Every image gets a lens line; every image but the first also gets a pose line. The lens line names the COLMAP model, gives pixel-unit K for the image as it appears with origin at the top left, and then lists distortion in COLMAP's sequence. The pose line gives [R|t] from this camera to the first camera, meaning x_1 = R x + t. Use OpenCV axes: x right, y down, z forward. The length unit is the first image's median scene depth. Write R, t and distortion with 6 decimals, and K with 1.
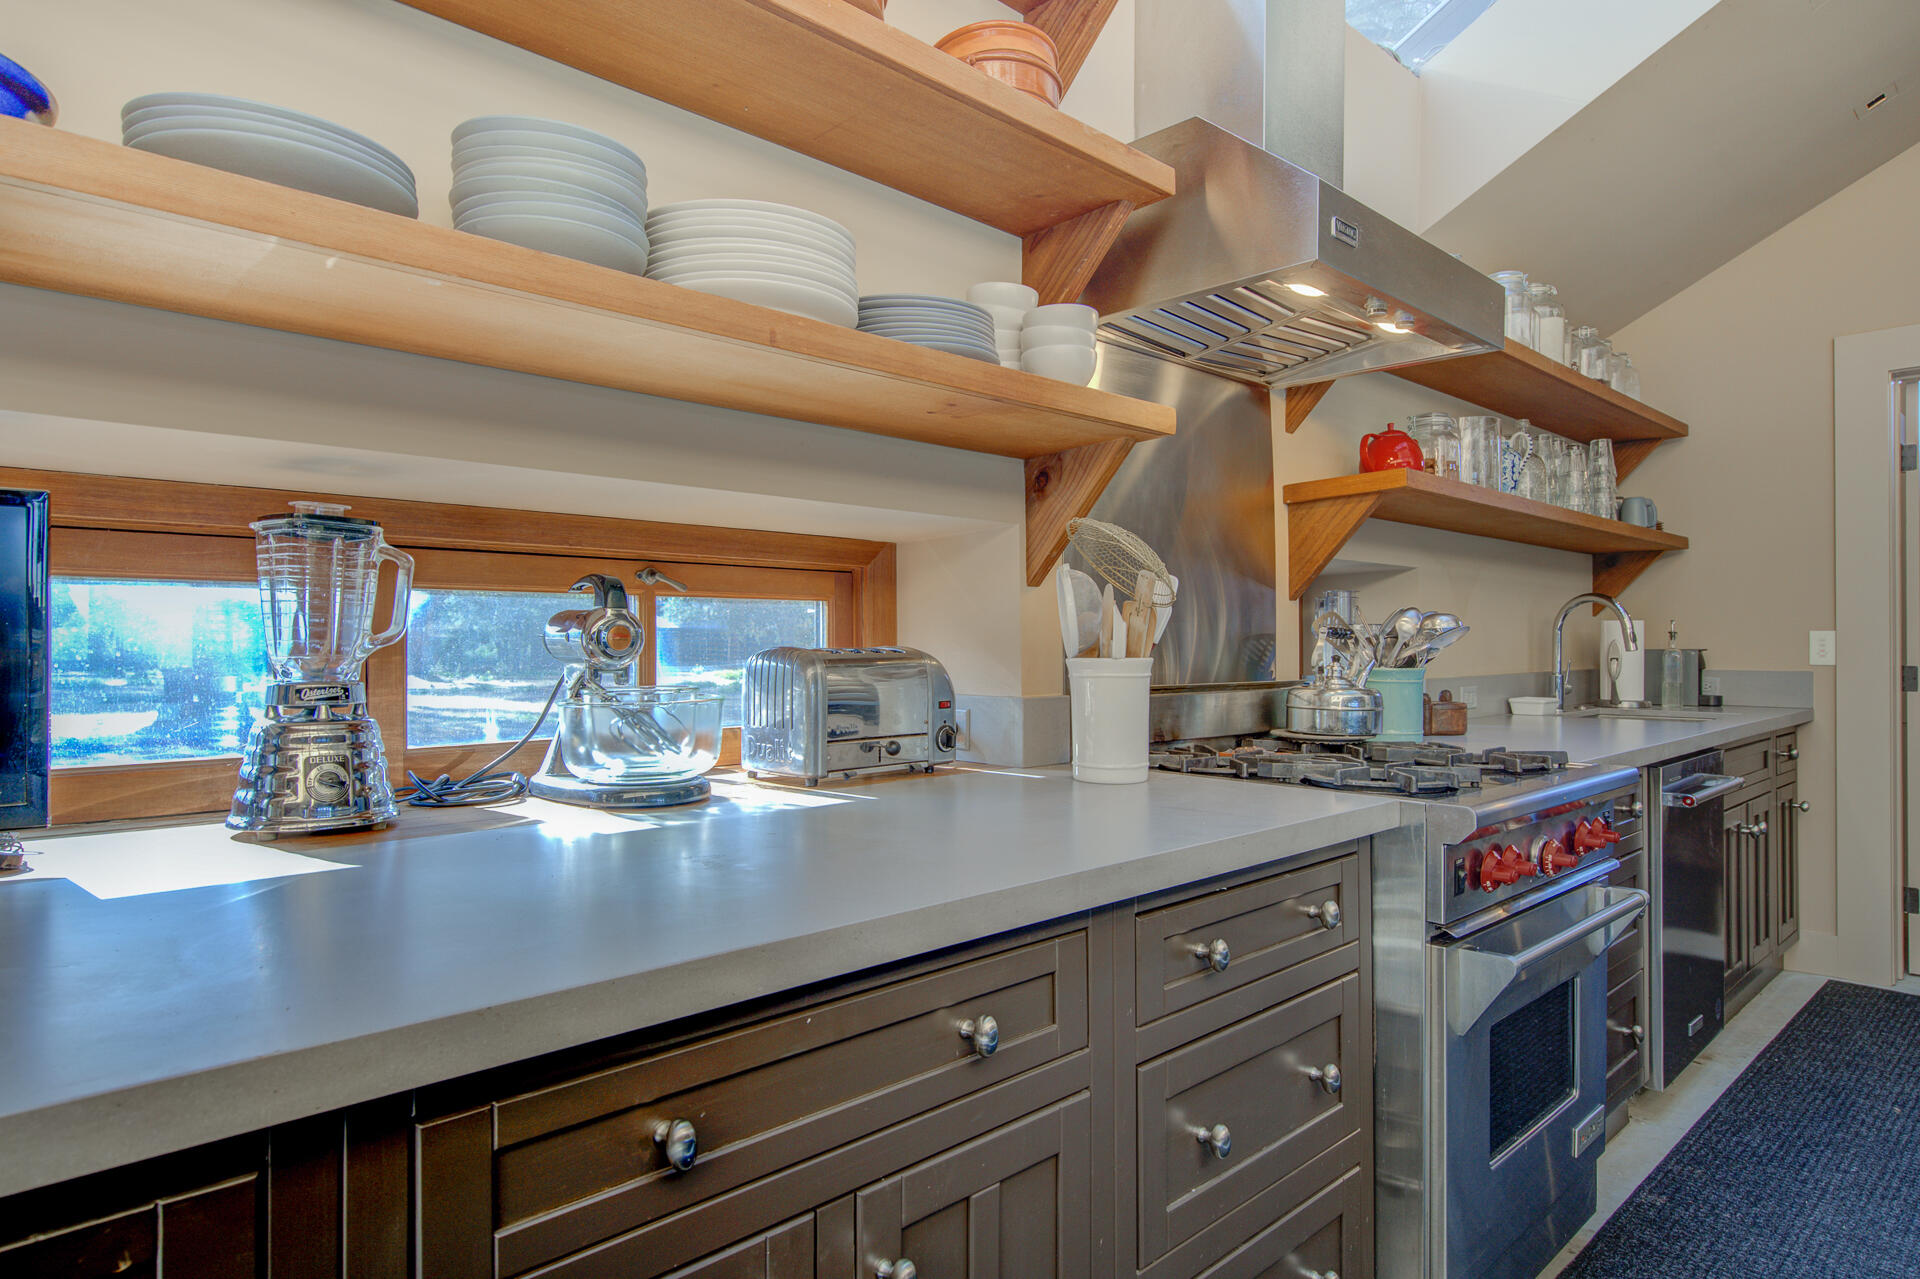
lens RADIAL K [[1058.7, 0, 960.0], [0, 1058.7, 639.5], [0, 0, 1]] dist [-0.016114, -0.000868]
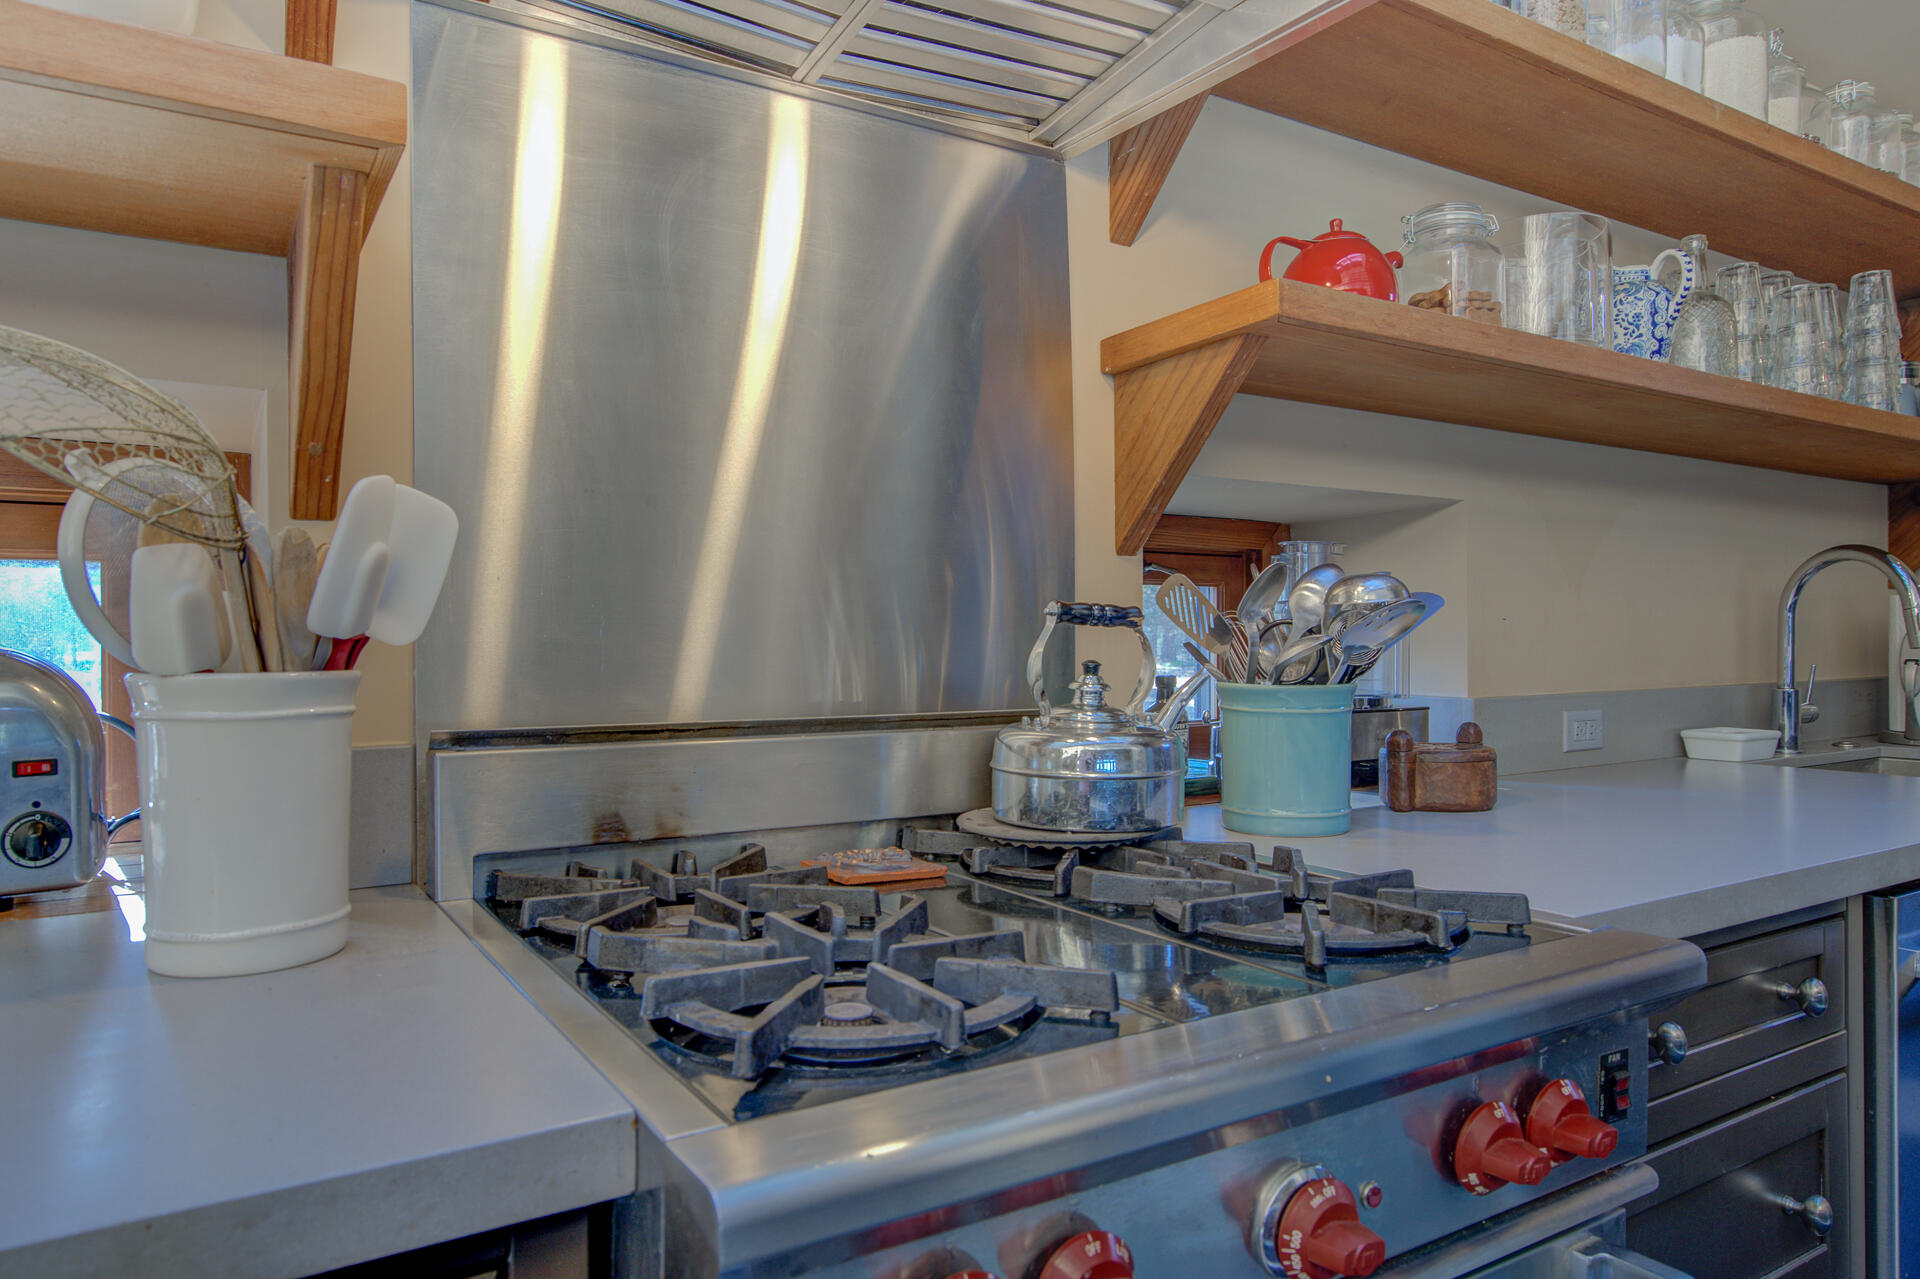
lens RADIAL K [[1218.6, 0, 960.0], [0, 1218.6, 639.5], [0, 0, 1]] dist [-0.004643, 0.003098]
pose [[0.983892, -0.000576, -0.178762, 0.336236], [0.002035, 0.999966, 0.007977, 0.000346], [0.178752, -0.008212, 0.983860, 0.369957]]
